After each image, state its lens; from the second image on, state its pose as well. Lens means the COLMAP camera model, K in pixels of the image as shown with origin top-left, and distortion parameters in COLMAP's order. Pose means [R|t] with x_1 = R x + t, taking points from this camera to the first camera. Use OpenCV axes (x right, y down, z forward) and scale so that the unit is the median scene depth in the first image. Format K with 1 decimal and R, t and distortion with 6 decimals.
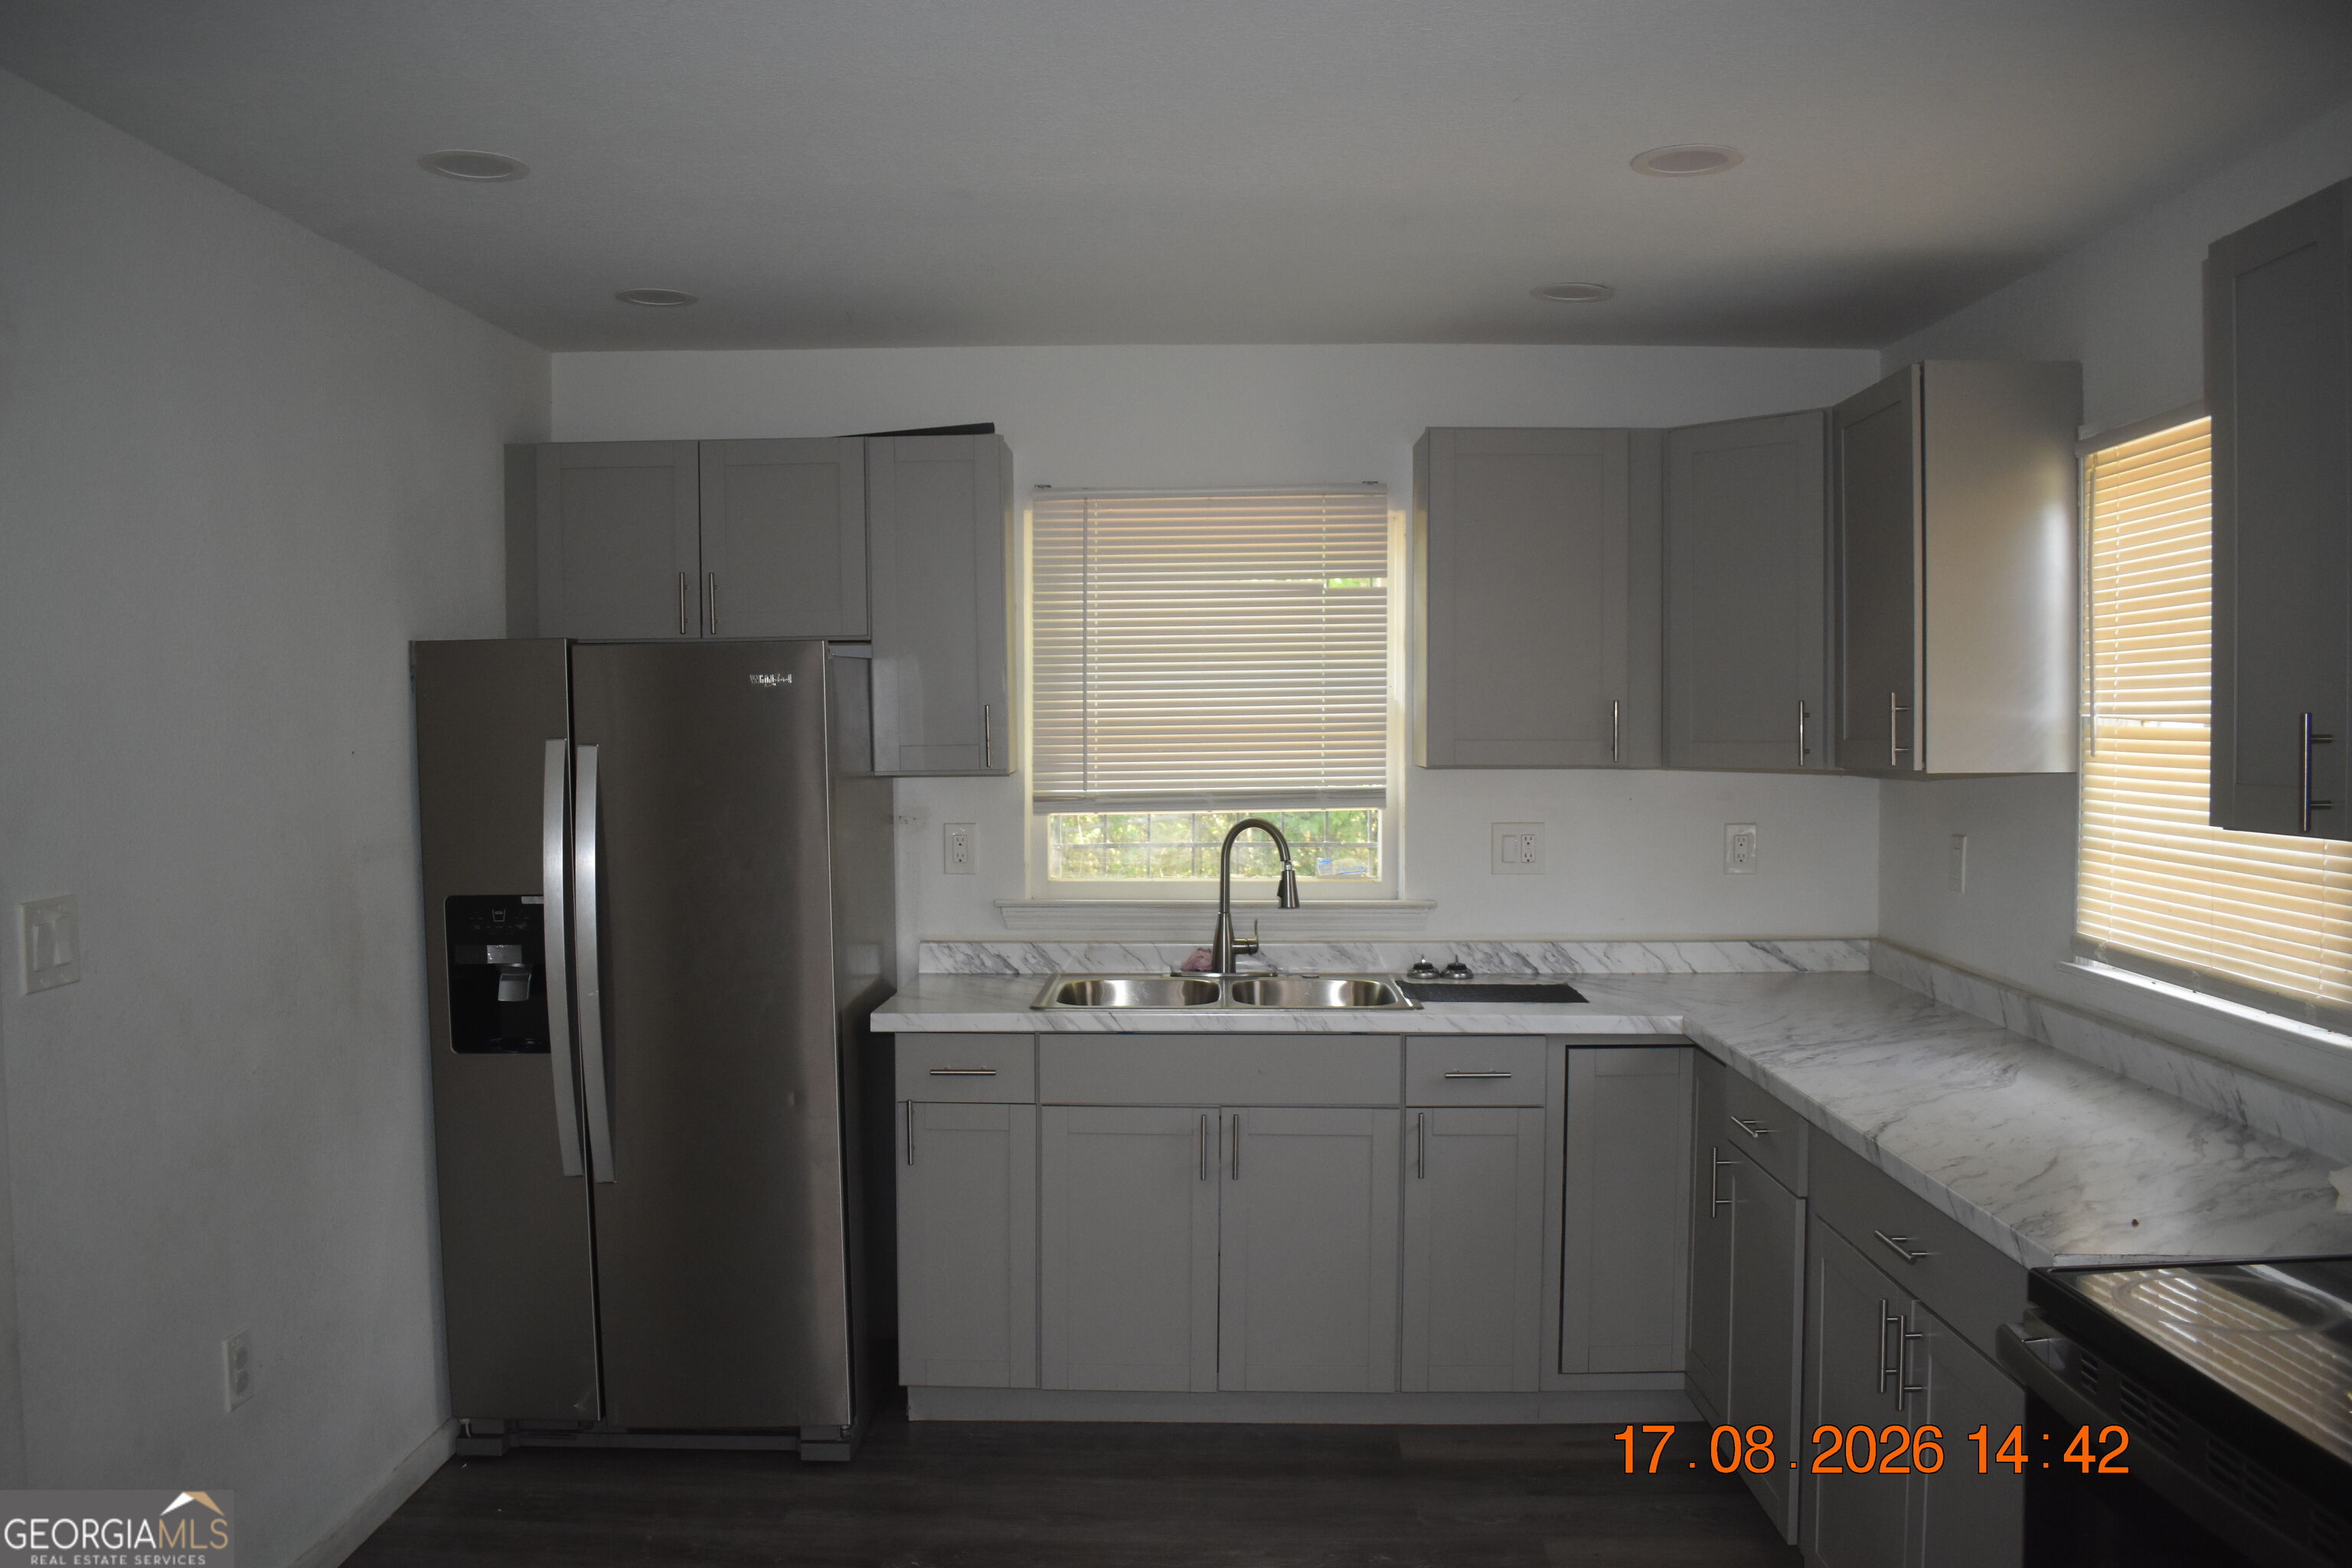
lens RADIAL K [[1814.8, 0, 1176.0], [0, 1814.8, 784.0], [0, 0, 1]] dist [-0.105902, 0.023112]
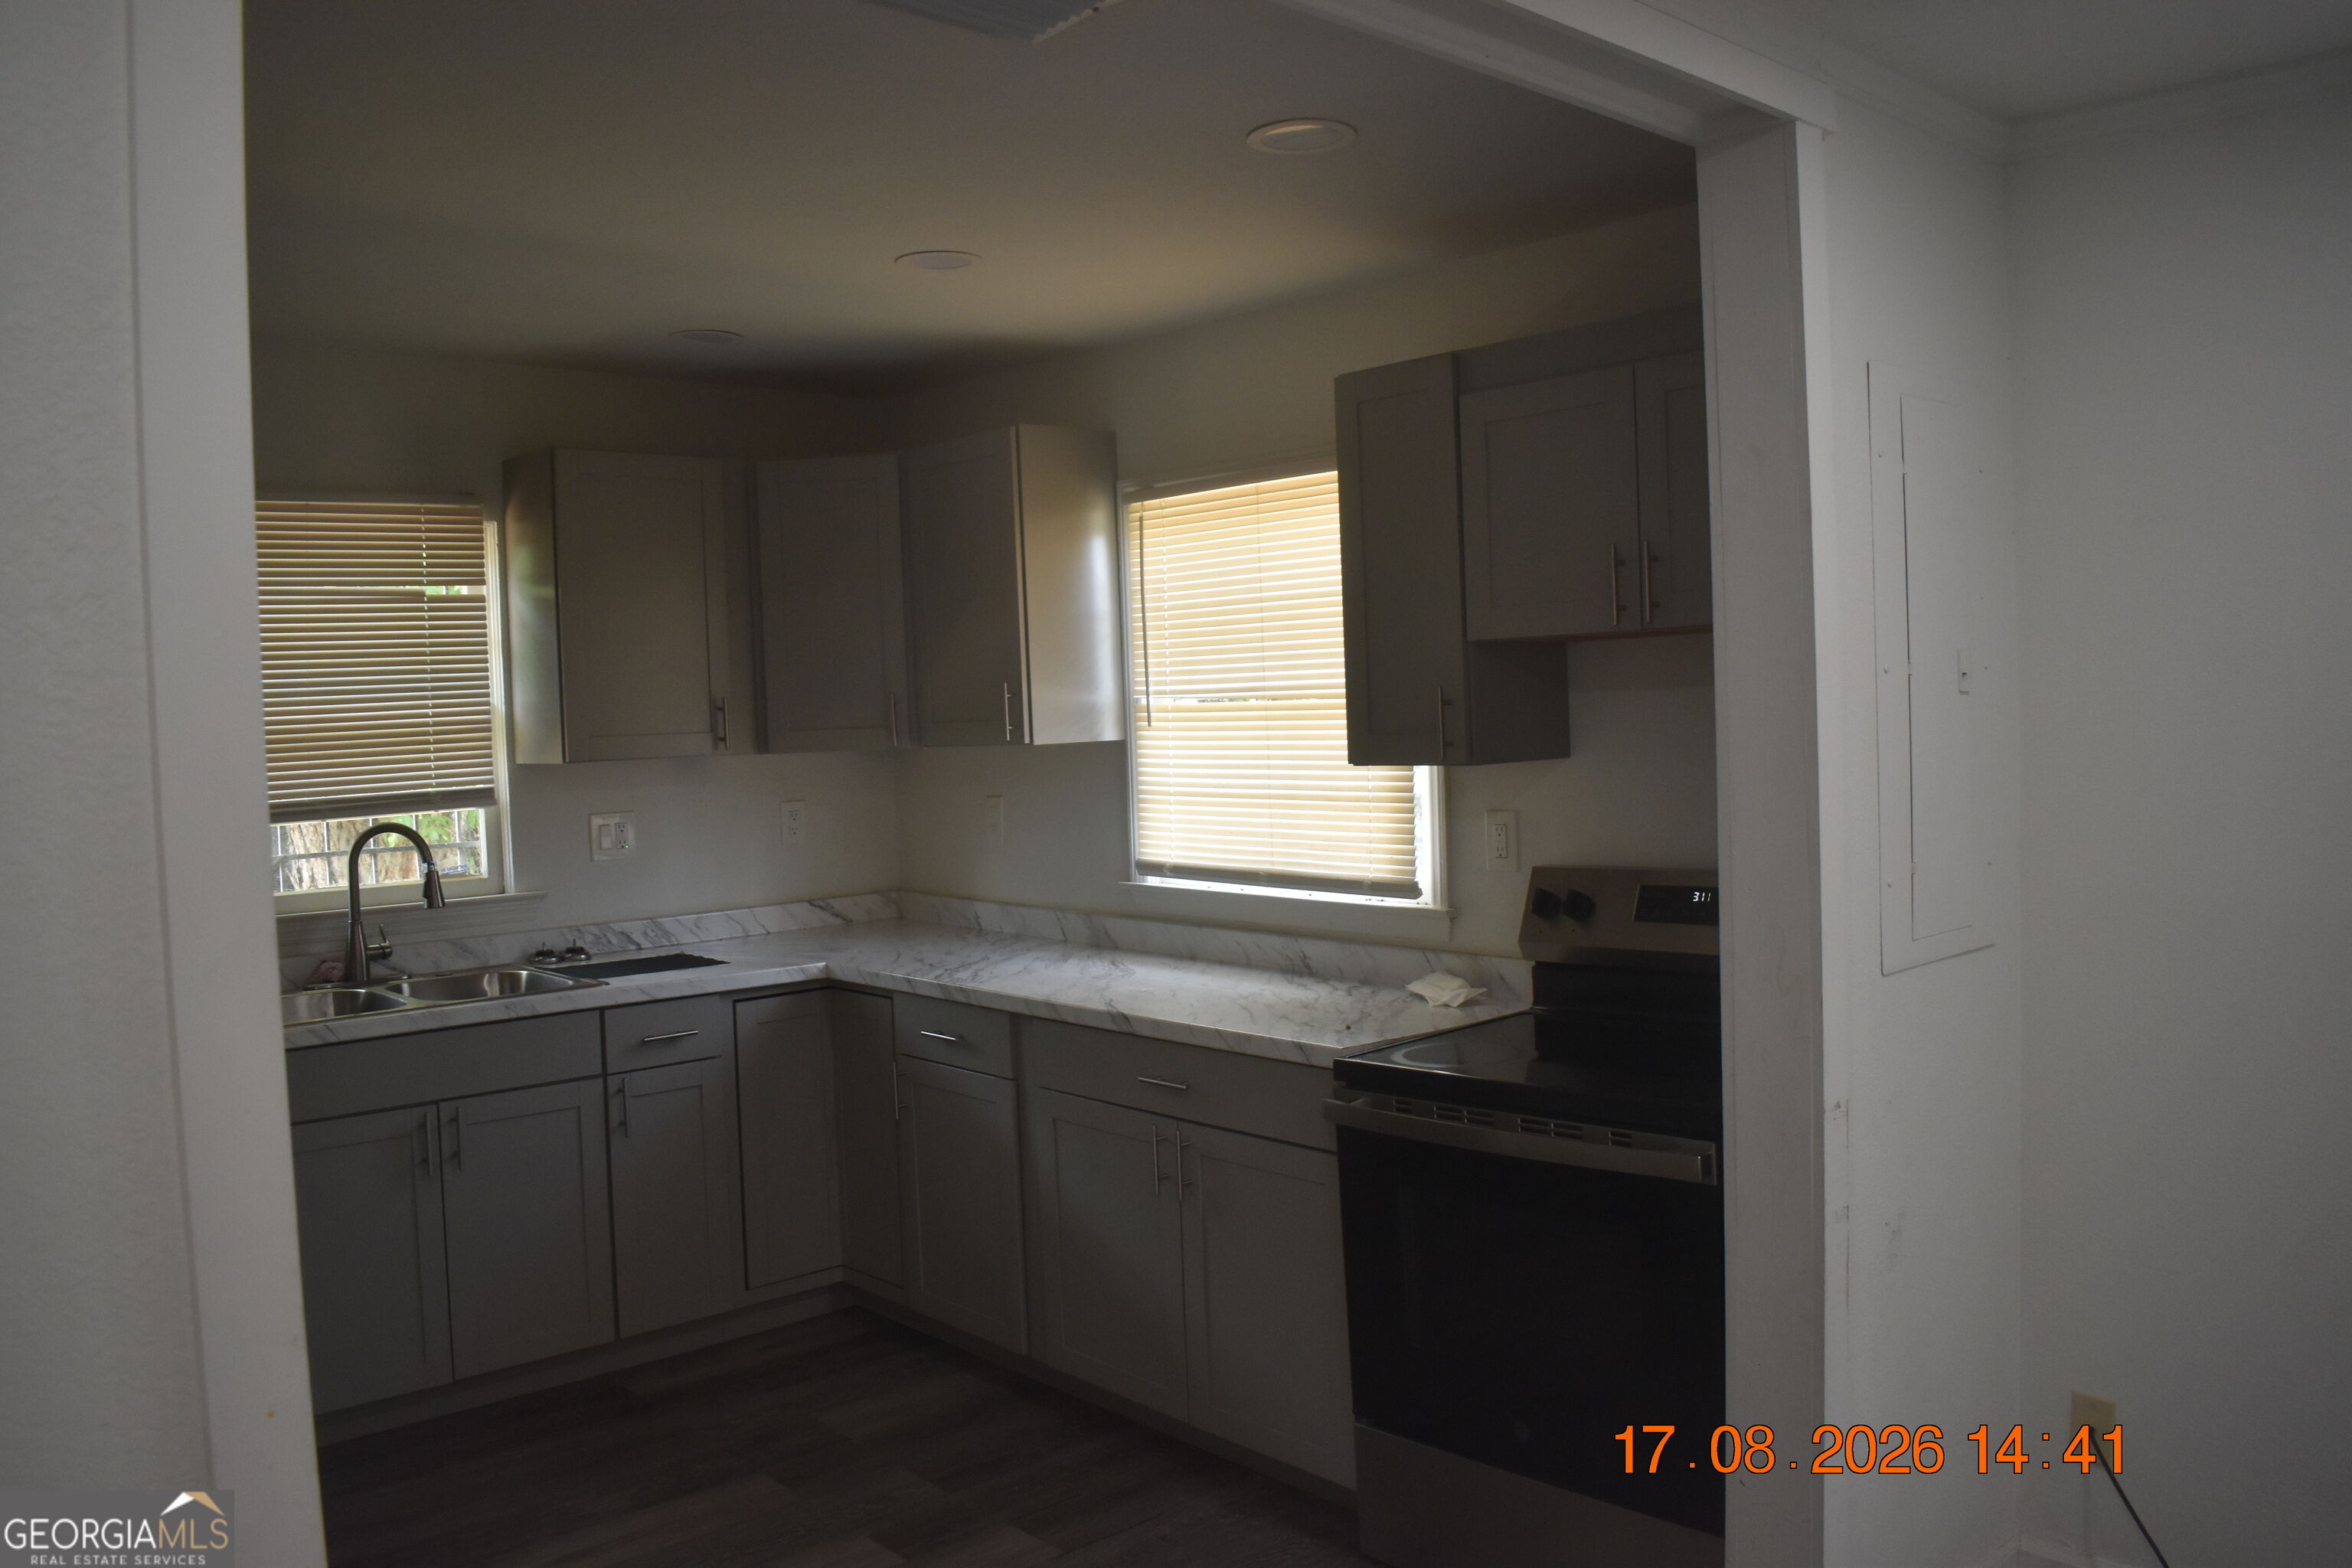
lens RADIAL K [[1814.8, 0, 1176.0], [0, 1814.8, 784.0], [0, 0, 1]] dist [-0.105902, 0.023112]
pose [[0.728726, -0.053841, 0.682685, -0.312014], [0.053967, 0.998319, 0.021126, -0.000117], [-0.682675, 0.021447, 0.730407, -0.021715]]
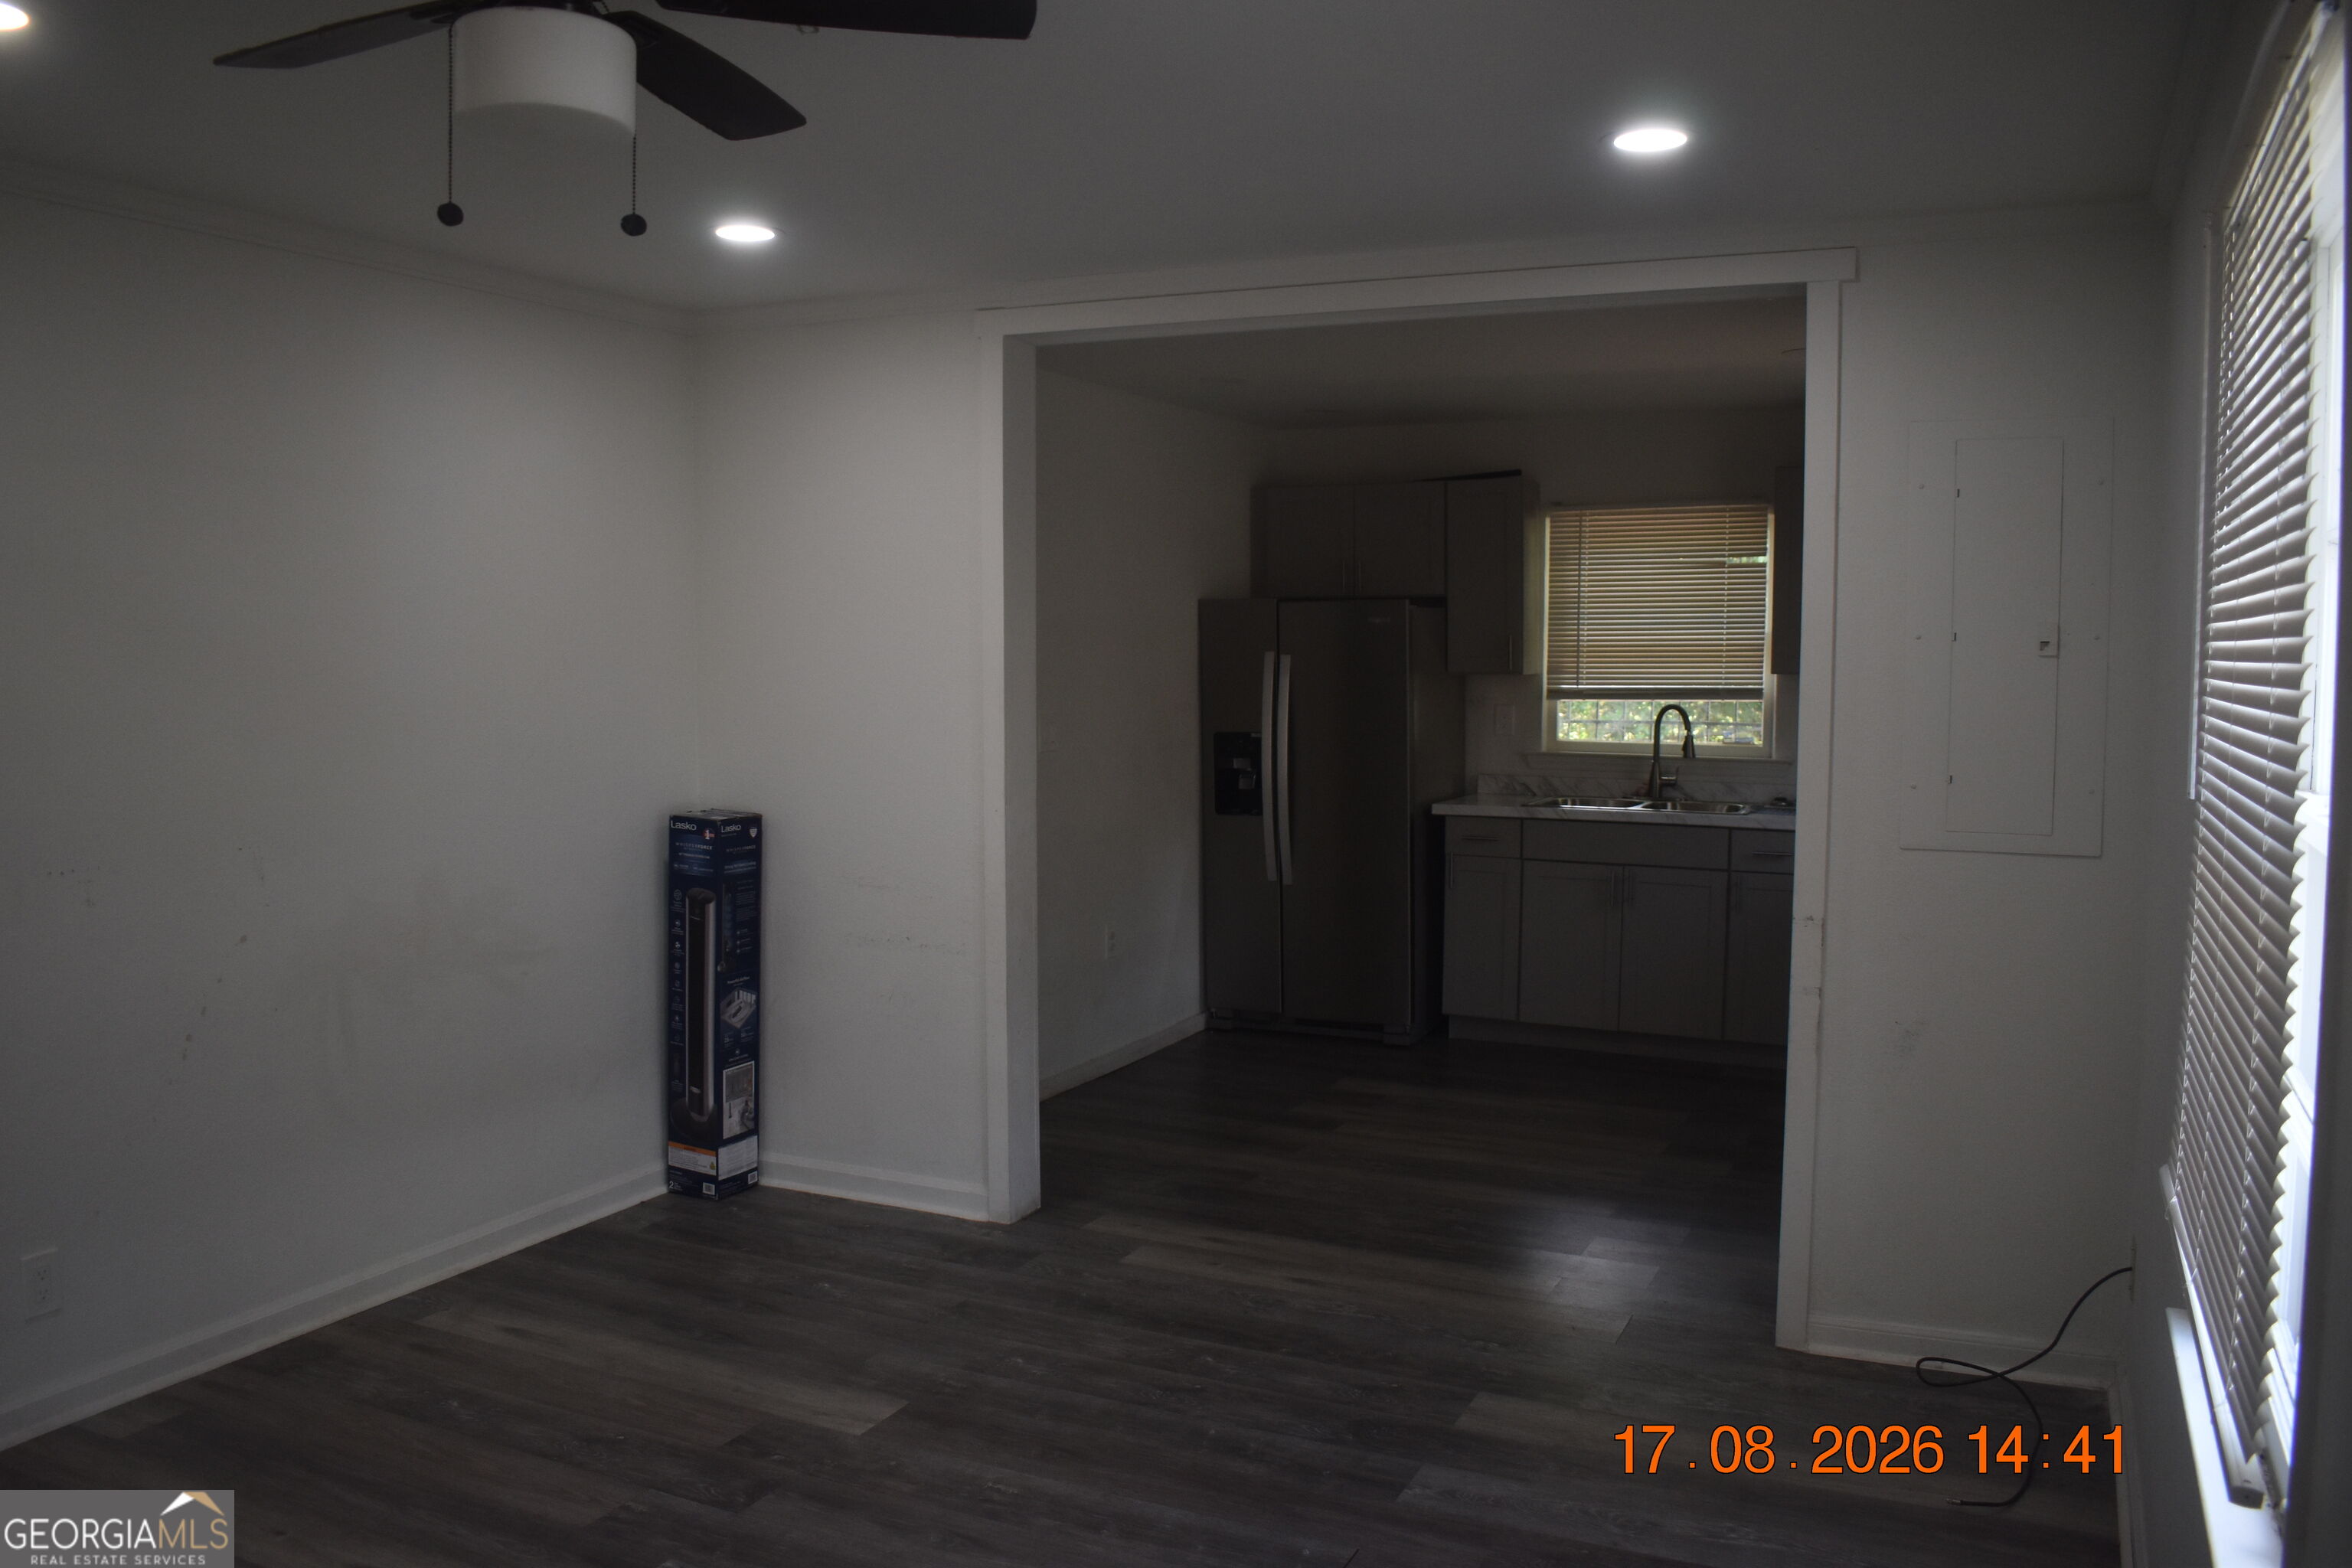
lens RADIAL K [[1814.8, 0, 1176.0], [0, 1814.8, 784.0], [0, 0, 1]] dist [-0.105902, 0.023112]
pose [[0.910814, 0.036488, -0.411202, 0.309029], [-0.019584, 0.998784, 0.045249, 0.026337], [0.412353, -0.033161, 0.910420, -0.686497]]
